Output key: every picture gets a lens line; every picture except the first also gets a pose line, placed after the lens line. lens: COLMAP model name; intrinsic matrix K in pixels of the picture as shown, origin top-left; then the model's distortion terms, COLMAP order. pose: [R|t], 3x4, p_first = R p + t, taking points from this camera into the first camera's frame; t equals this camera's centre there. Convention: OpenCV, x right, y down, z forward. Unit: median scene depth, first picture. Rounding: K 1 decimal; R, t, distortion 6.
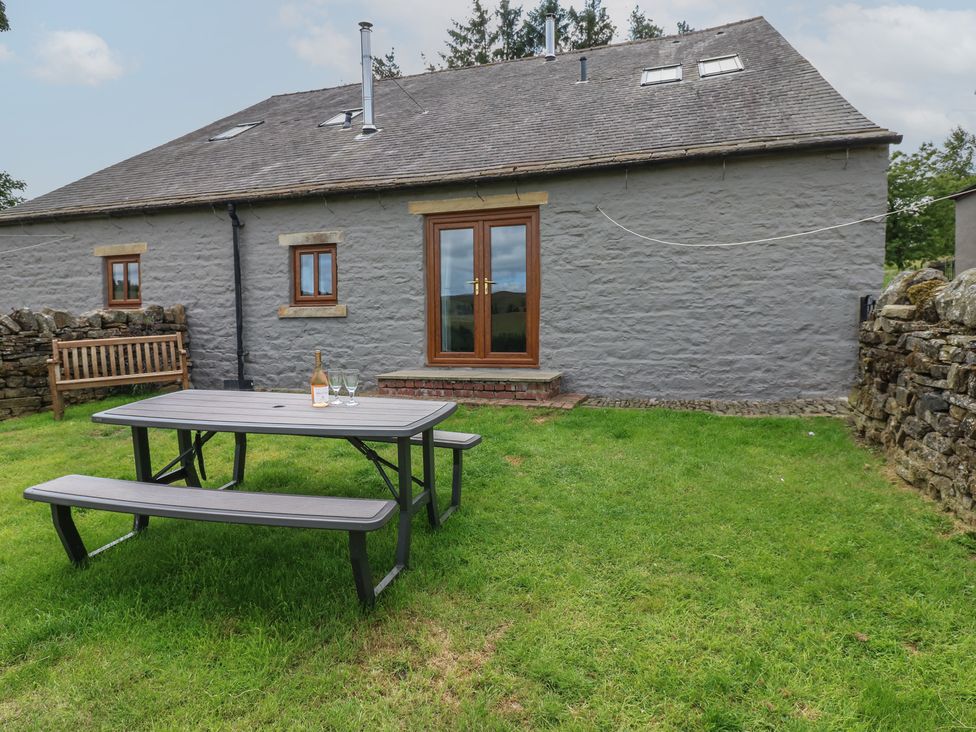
lens RADIAL K [[574.5, 0, 488.8], [0, 574.5, 367.2], [0, 0, 1]] dist [-0.002397, -0.005357]
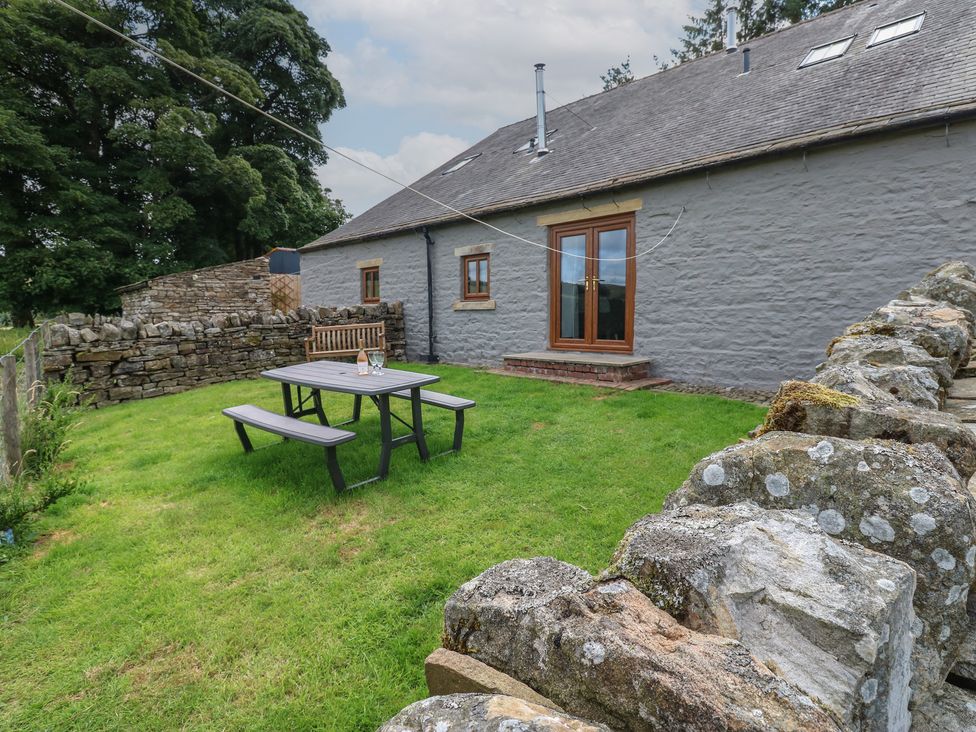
lens RADIAL K [[517.8, 0, 486.5], [0, 517.8, 364.6], [0, 0, 1]] dist [0.002575, -0.014781]
pose [[0.885591, 0.043965, -0.462381, 0.314253], [-0.027467, 0.998725, 0.042355, -0.013939], [0.463654, -0.024809, 0.885669, -0.051186]]
